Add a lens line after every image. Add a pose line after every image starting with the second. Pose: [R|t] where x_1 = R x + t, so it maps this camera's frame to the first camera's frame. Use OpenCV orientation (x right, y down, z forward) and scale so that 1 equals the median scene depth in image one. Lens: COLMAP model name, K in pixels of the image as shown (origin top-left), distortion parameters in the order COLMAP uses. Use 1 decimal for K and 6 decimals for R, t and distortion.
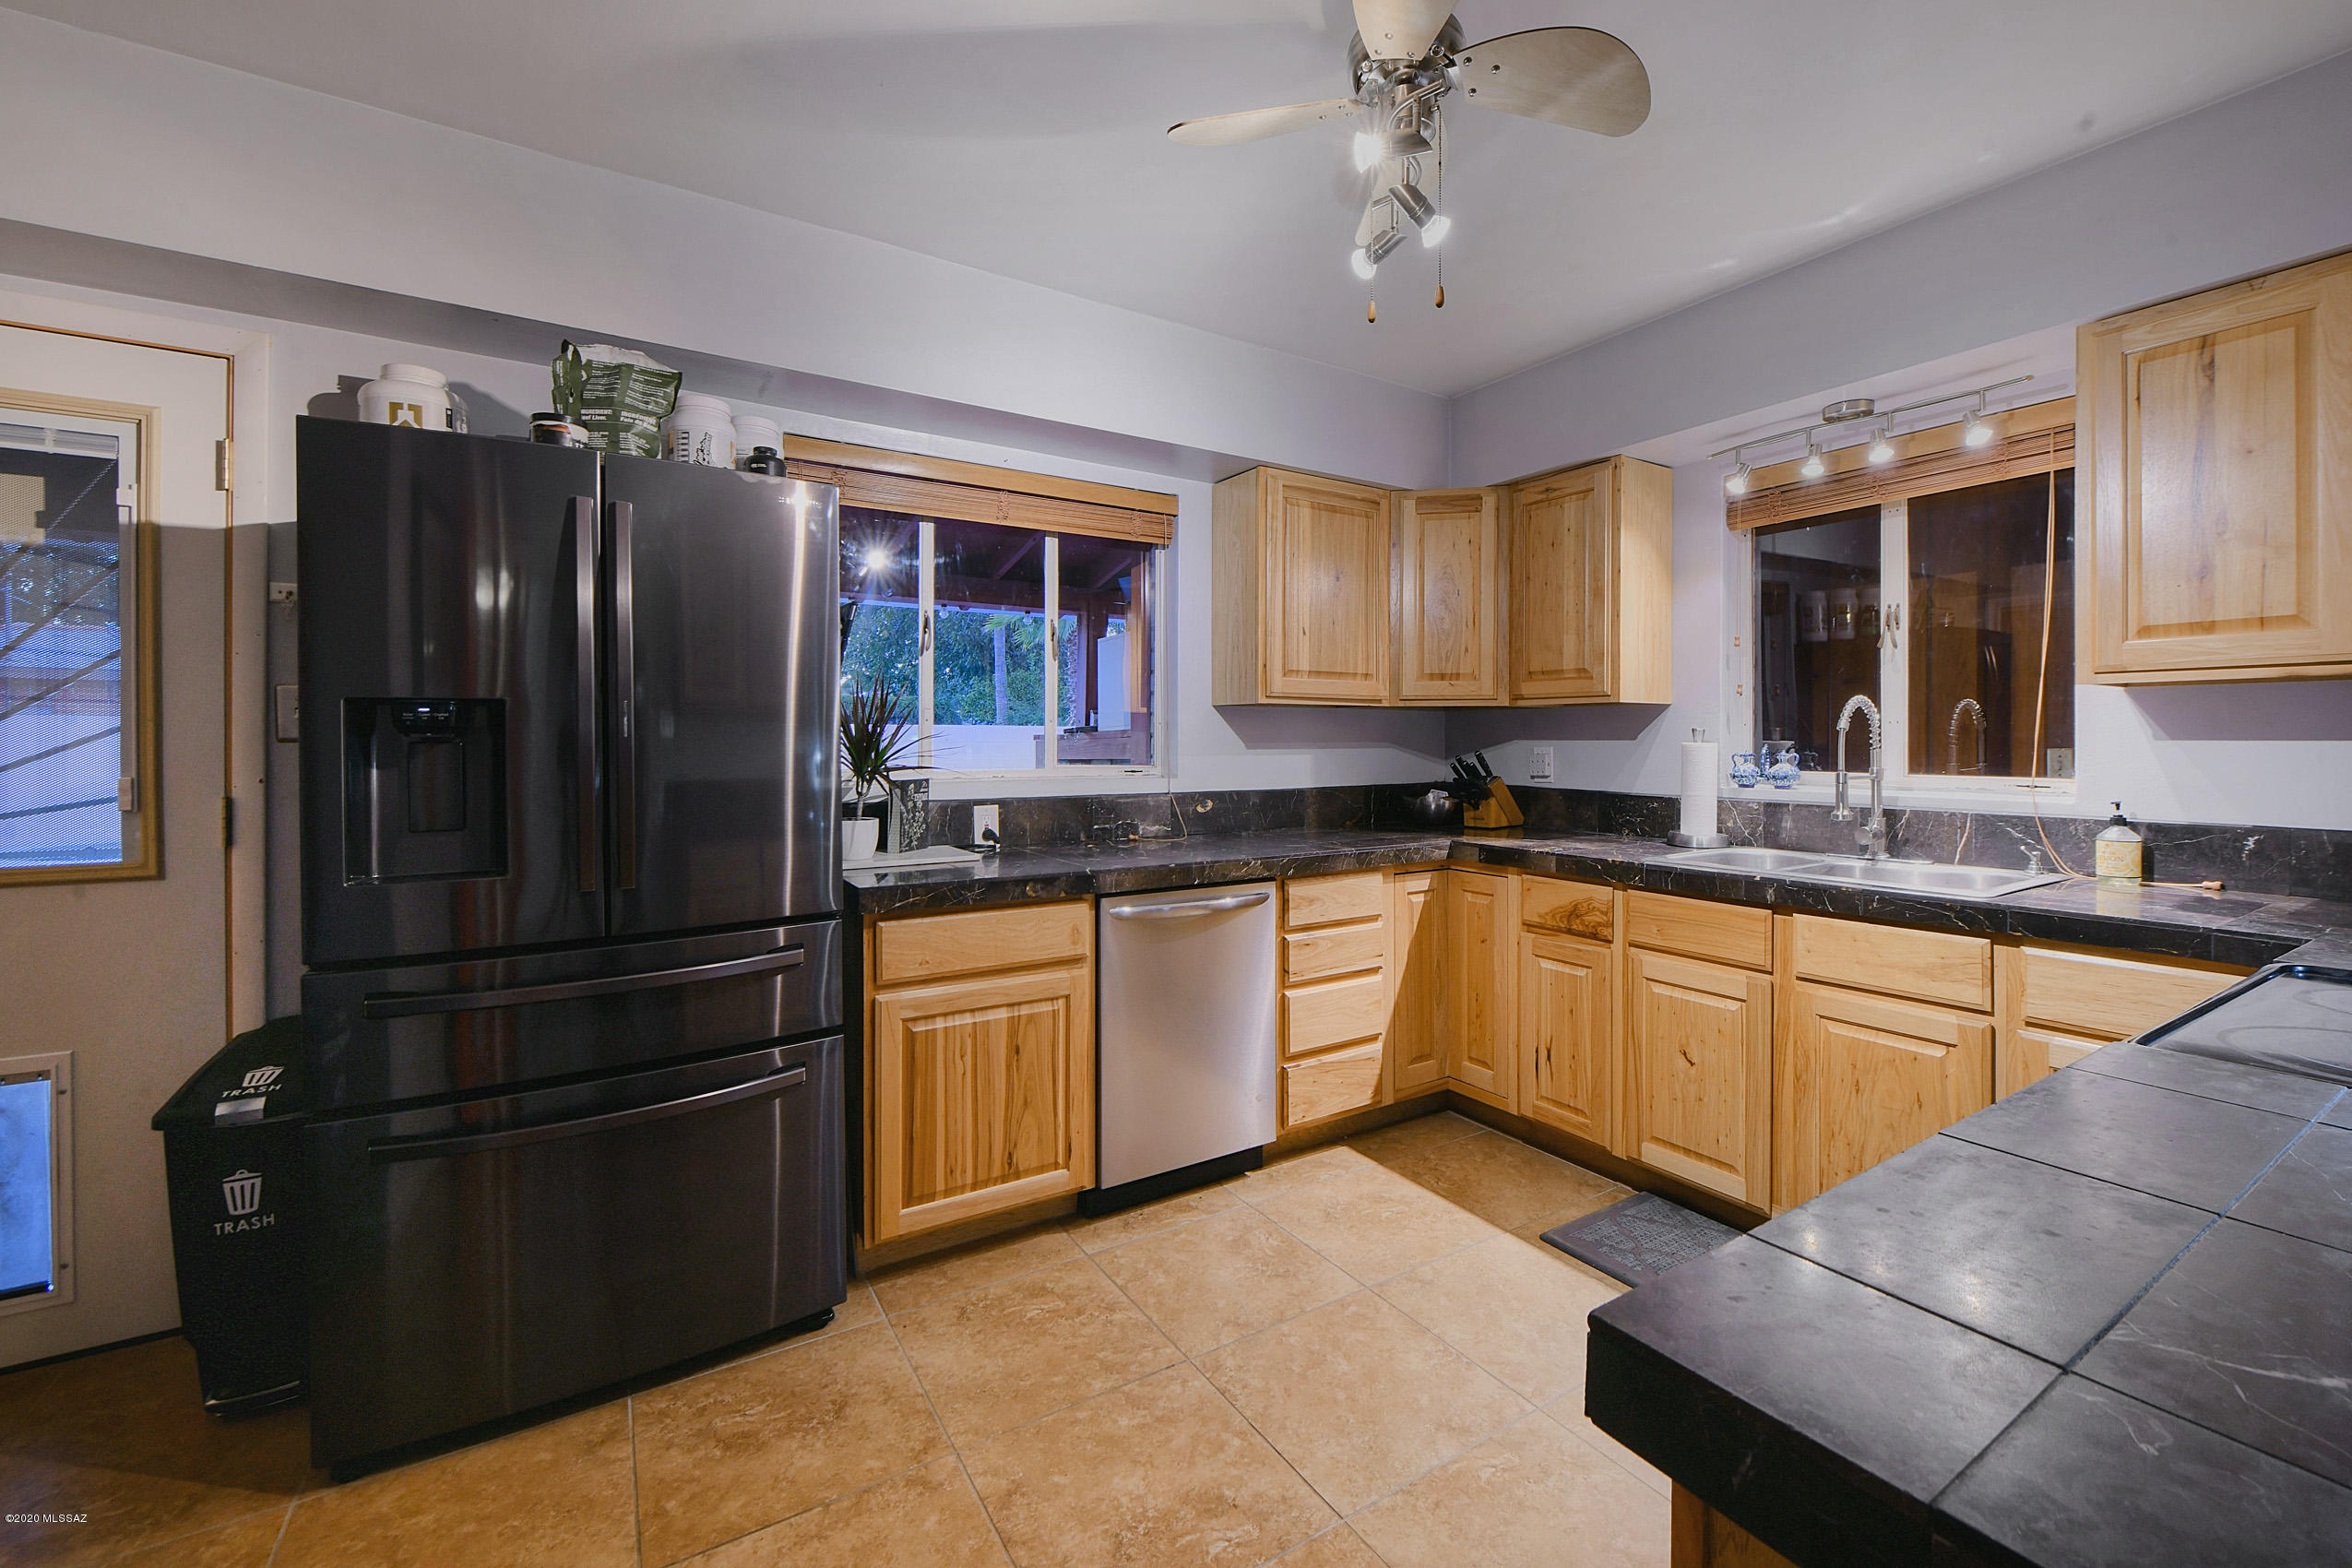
lens RADIAL K [[966.8, 0, 1262.7], [0, 966.8, 738.2], [0, 0, 1]] dist [-0.004942, -0.001478]
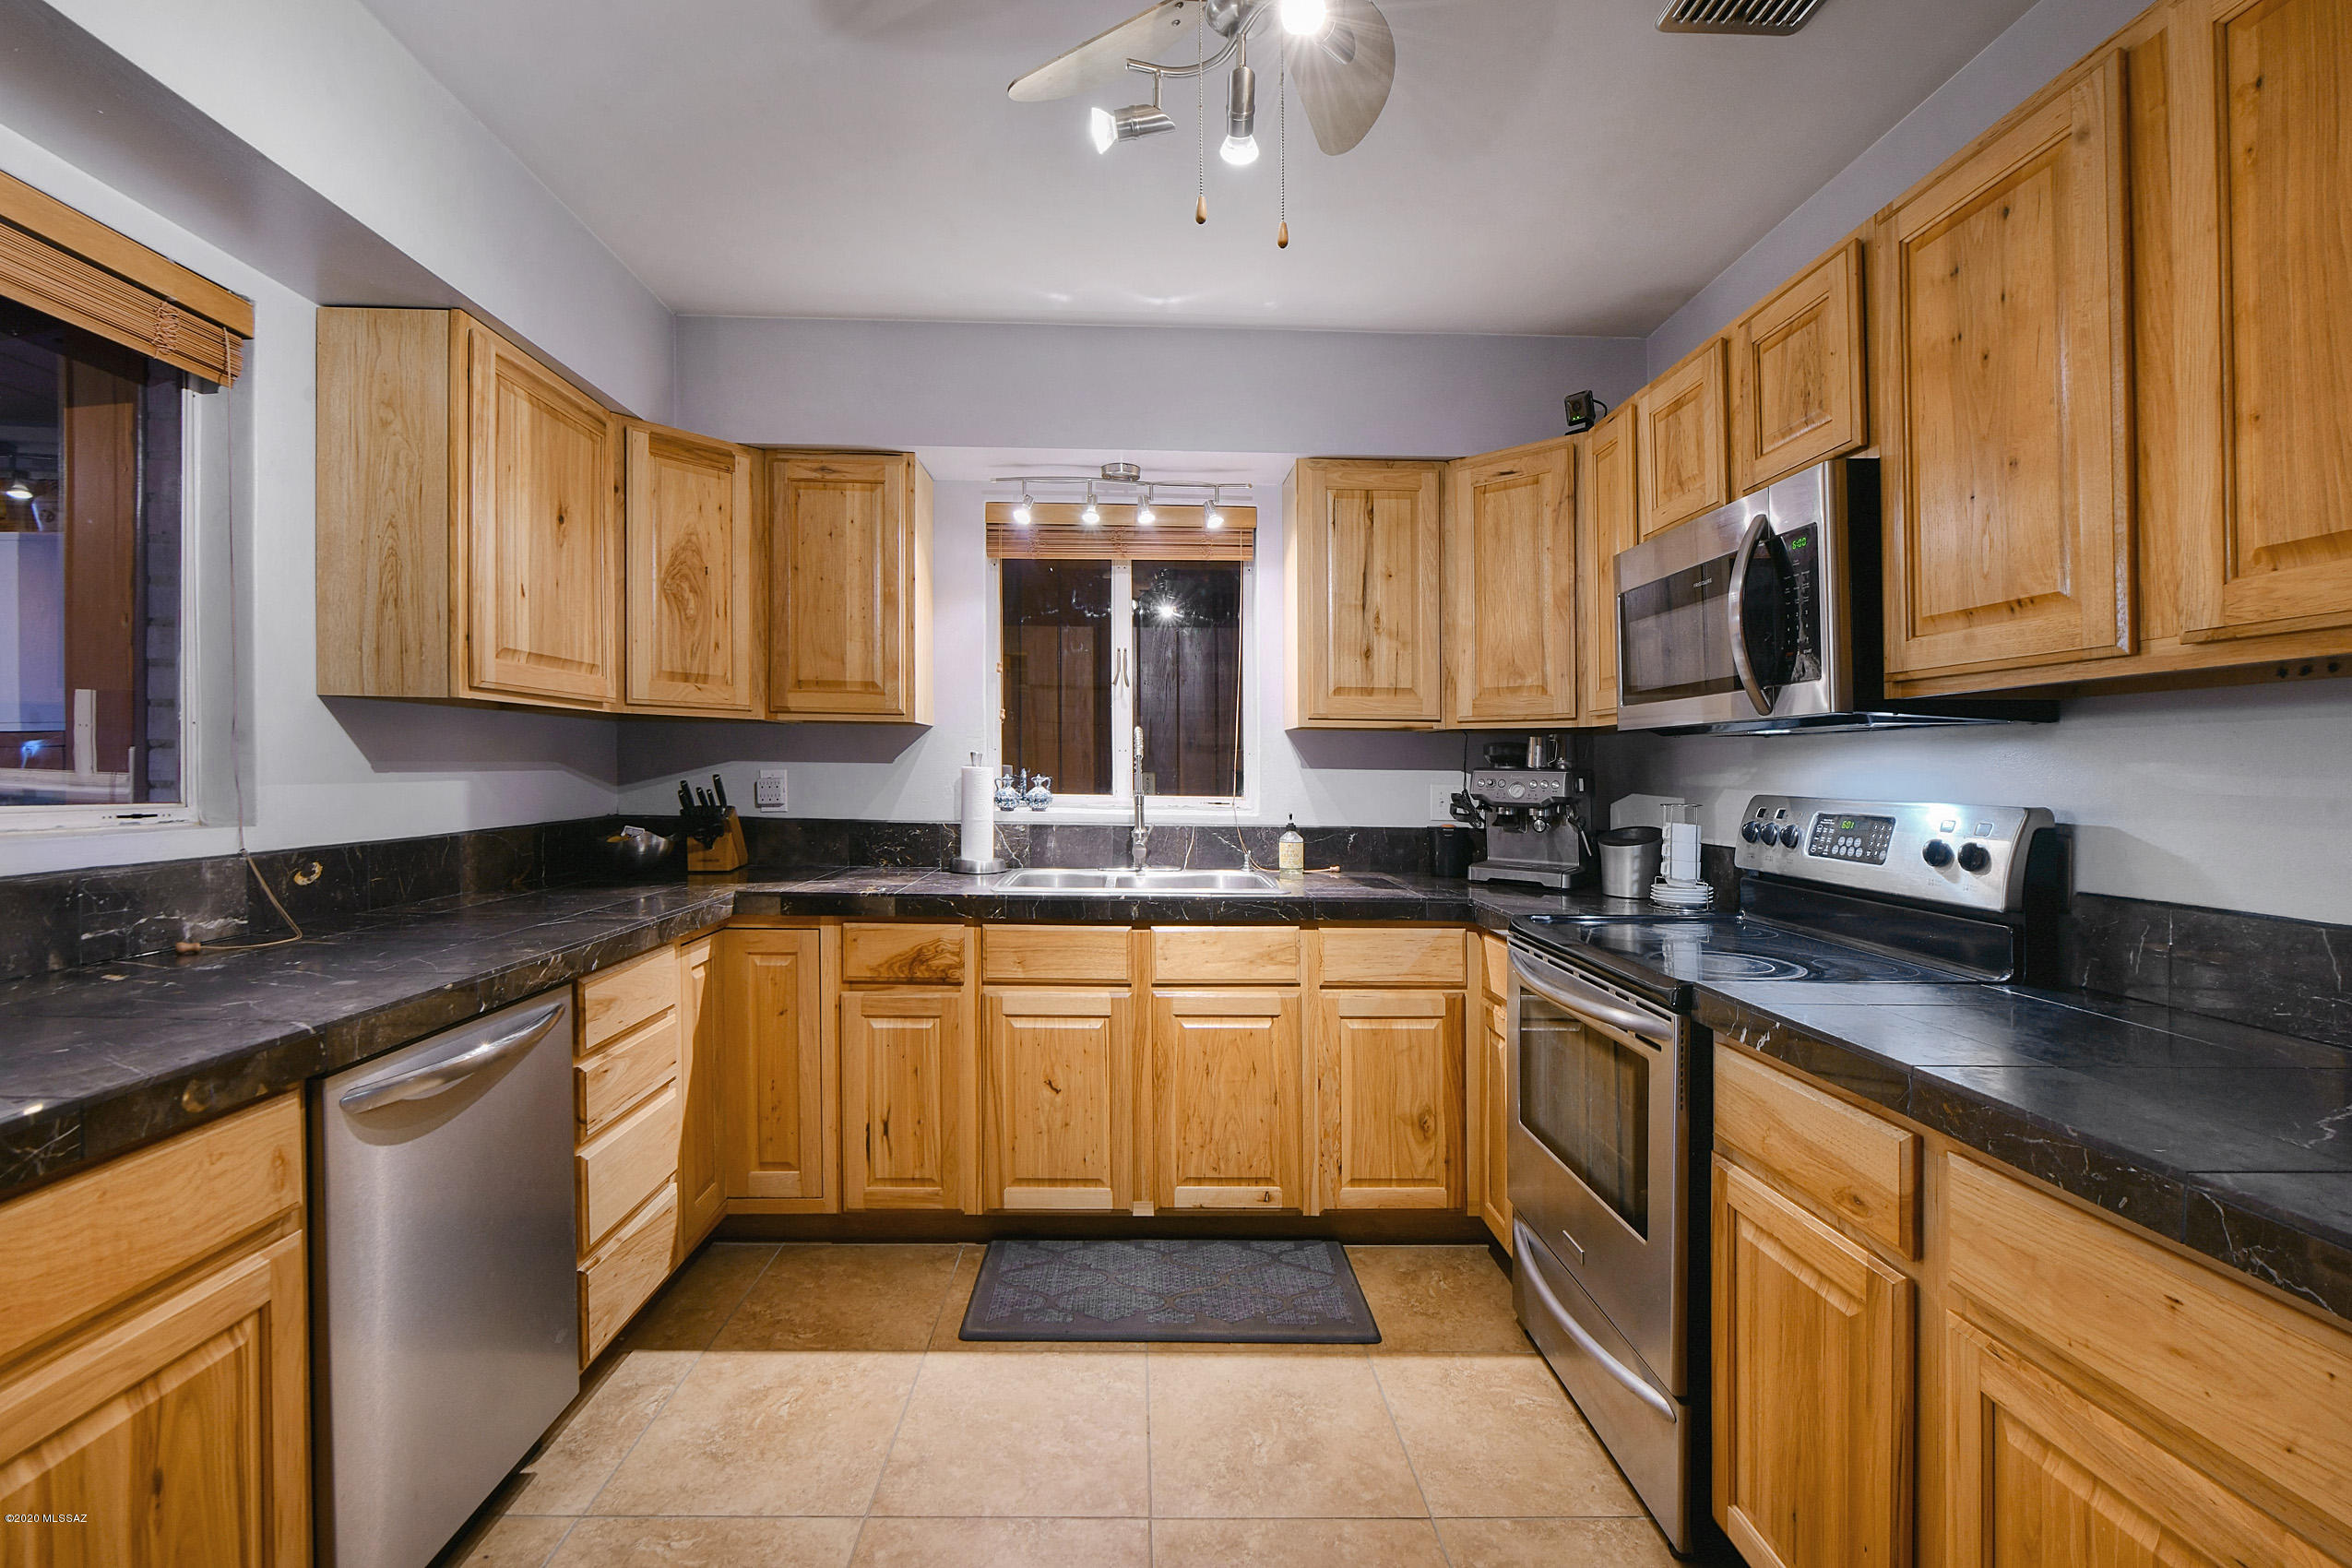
lens RADIAL K [[966.8, 0, 1167.7], [0, 966.8, 763.5], [0, 0, 1]] dist [-0.004942, -0.001478]
pose [[0.551119, 0.009934, 0.834367, -0.302497], [-0.014196, 0.999896, -0.002529, 0.000801], [-0.834306, -0.010451, 0.551203, 0.335025]]
